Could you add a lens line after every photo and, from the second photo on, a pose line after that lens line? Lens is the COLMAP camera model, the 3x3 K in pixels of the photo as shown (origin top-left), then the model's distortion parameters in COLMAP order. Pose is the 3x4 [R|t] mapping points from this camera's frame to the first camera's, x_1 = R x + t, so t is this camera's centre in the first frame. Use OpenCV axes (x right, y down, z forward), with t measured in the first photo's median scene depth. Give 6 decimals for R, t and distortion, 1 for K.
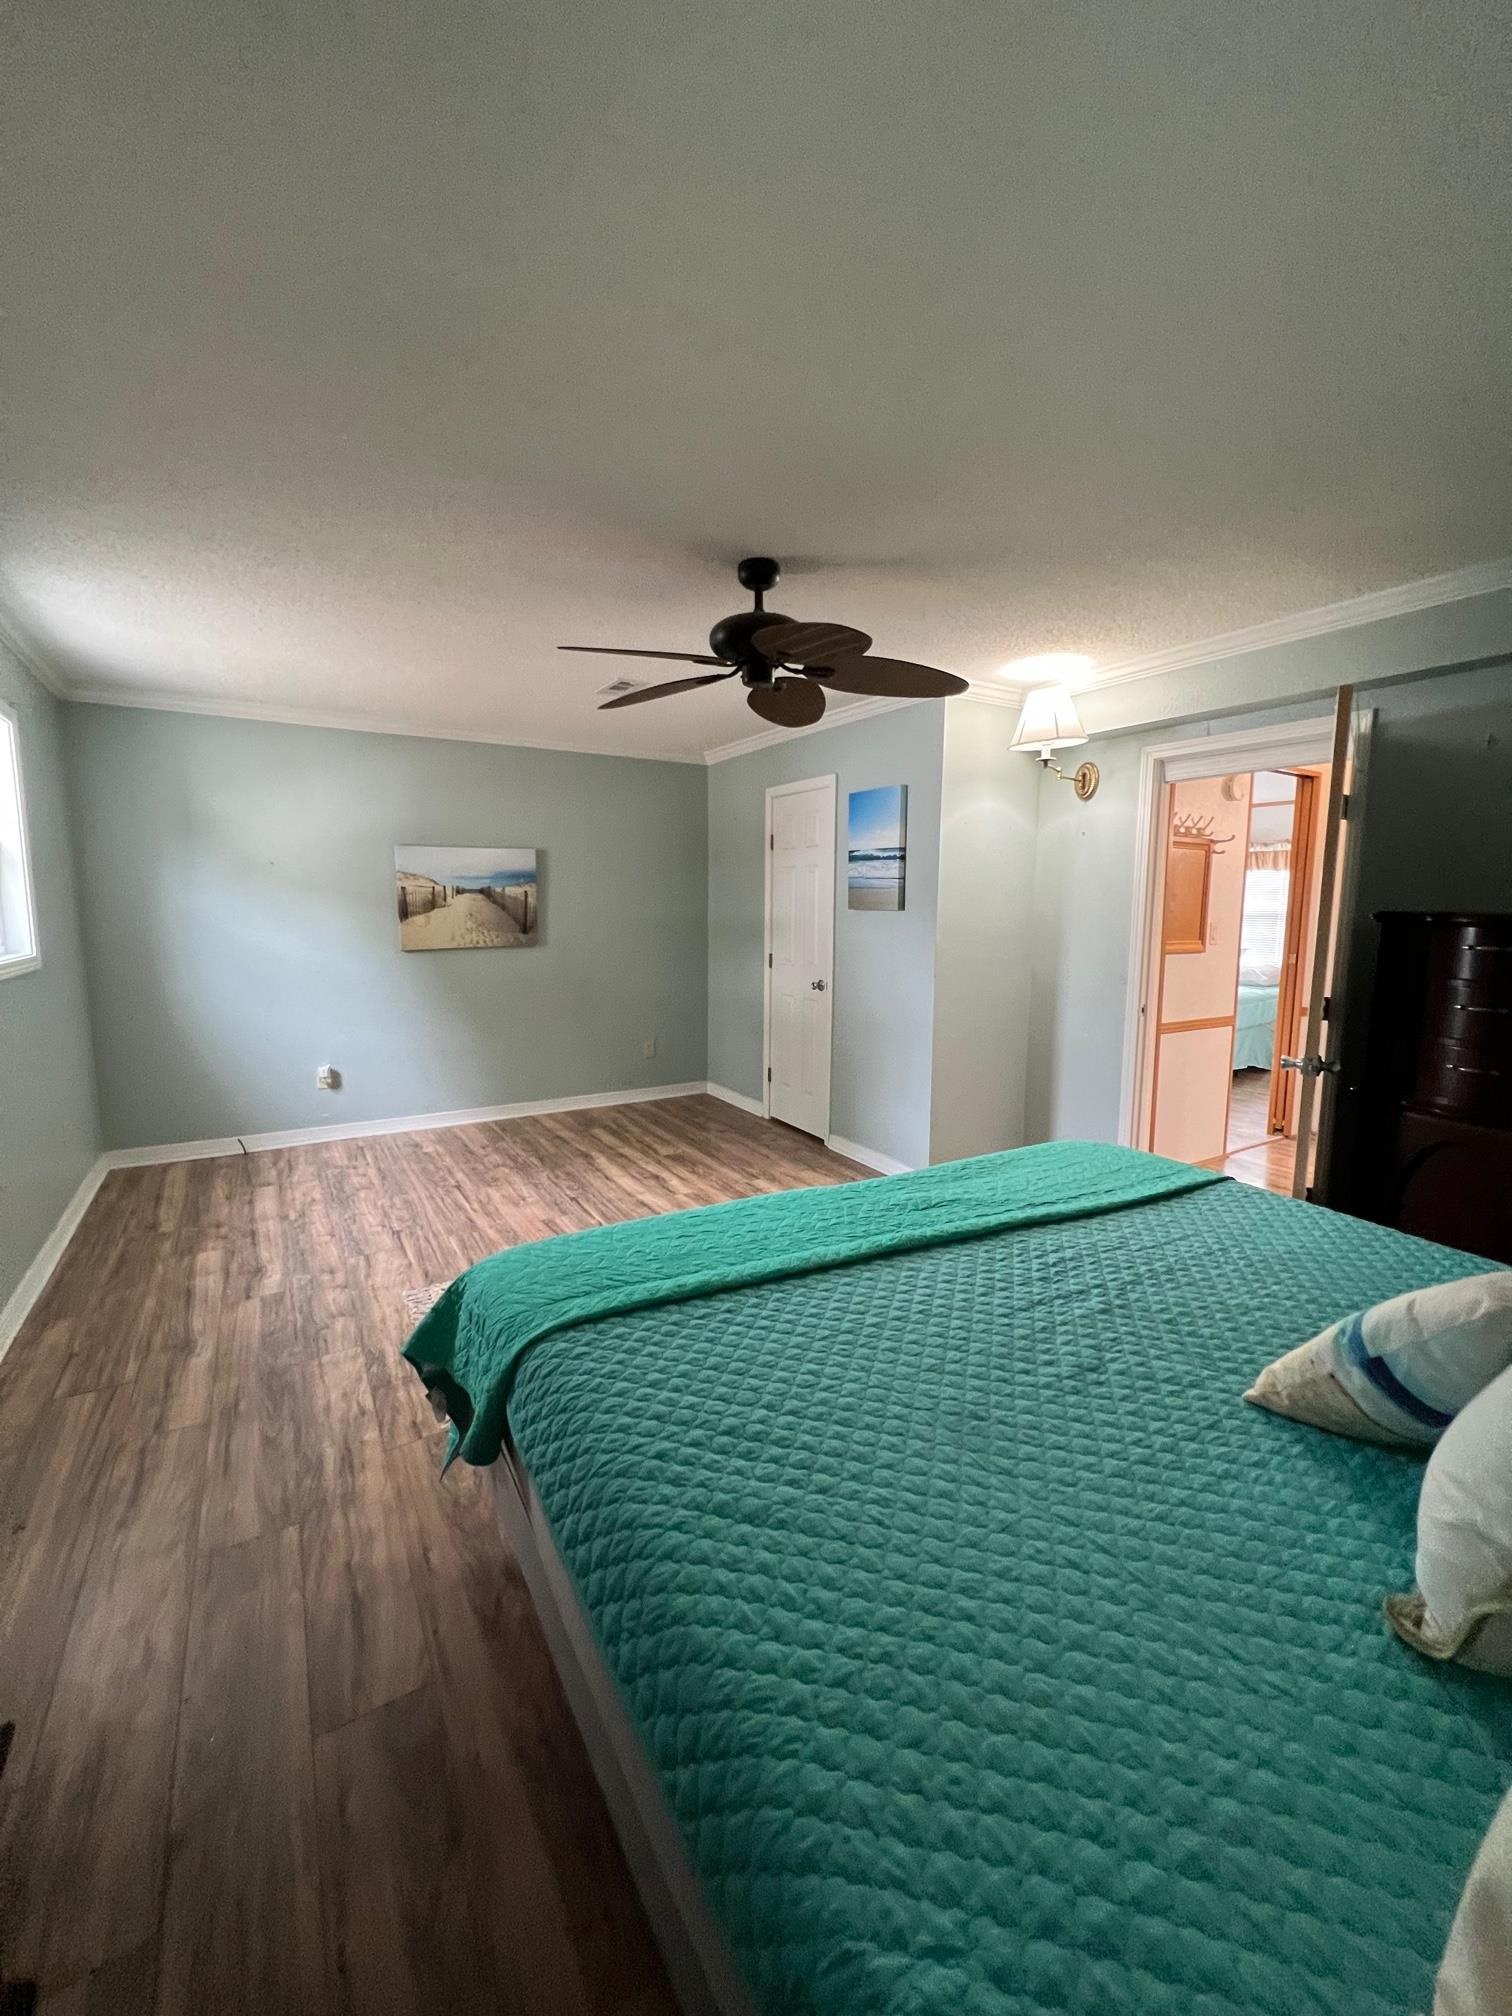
lens RADIAL K [[808.6, 0, 756.9], [0, 808.6, 1003.0], [0, 0, 1]] dist [0.002845, 0.000265]
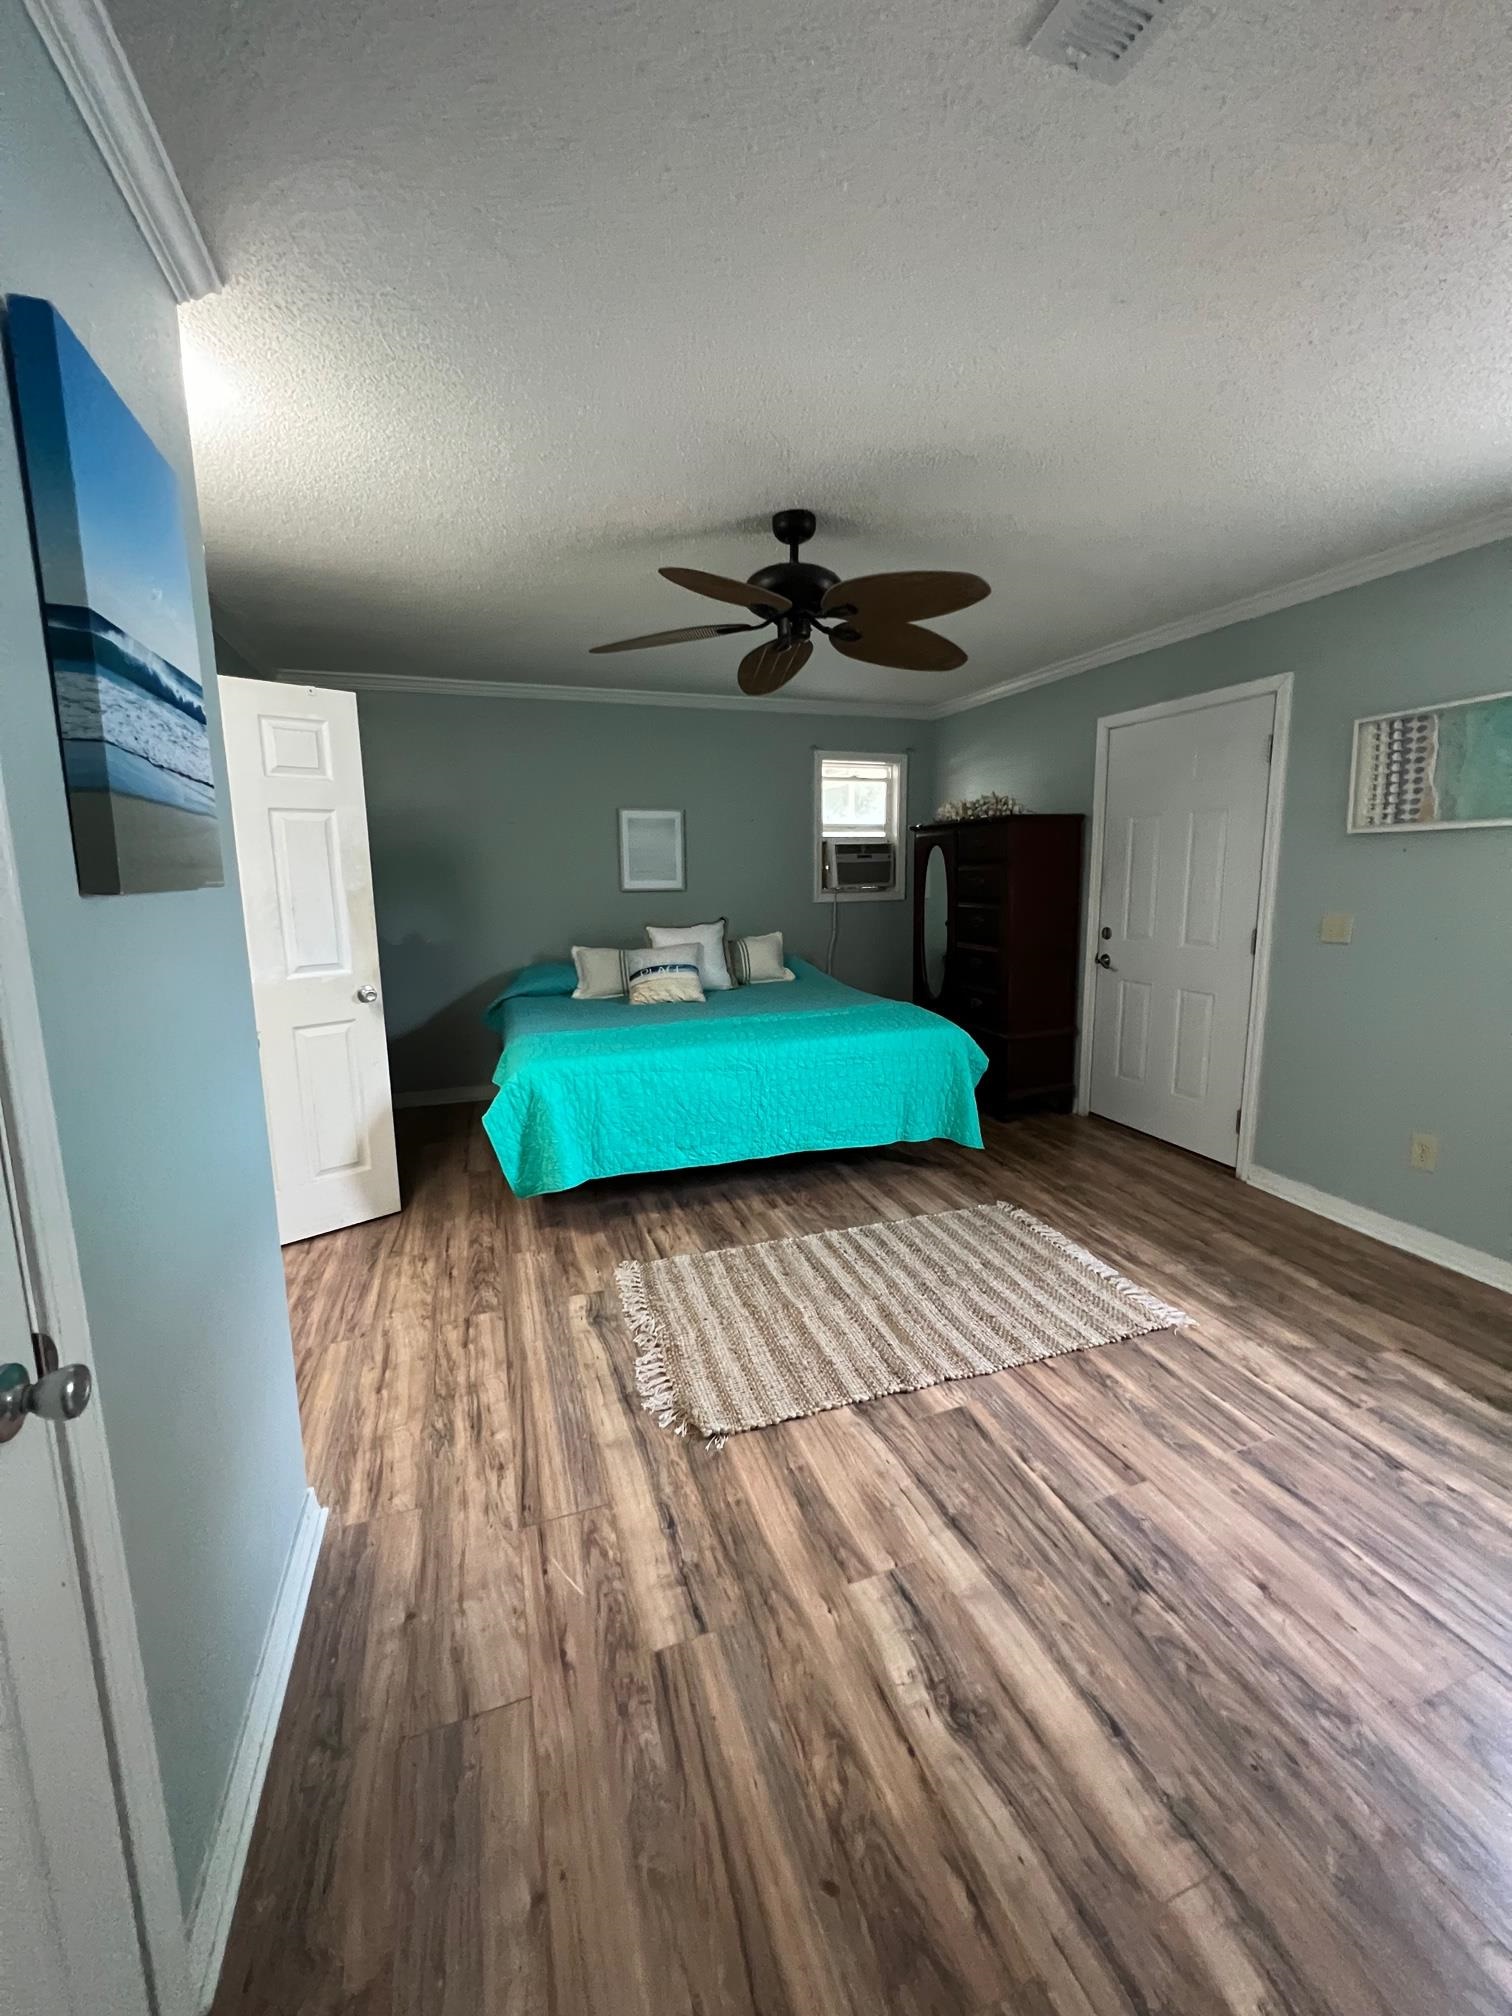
lens RADIAL K [[808.6, 0, 758.3], [0, 808.6, 999.9], [0, 0, 1]] dist [0.002845, 0.000265]
pose [[-0.978410, -0.030397, 0.204425, -0.120368], [0.029416, 0.958572, 0.283328, -0.178020], [-0.204568, 0.283224, -0.936982, 1.444459]]
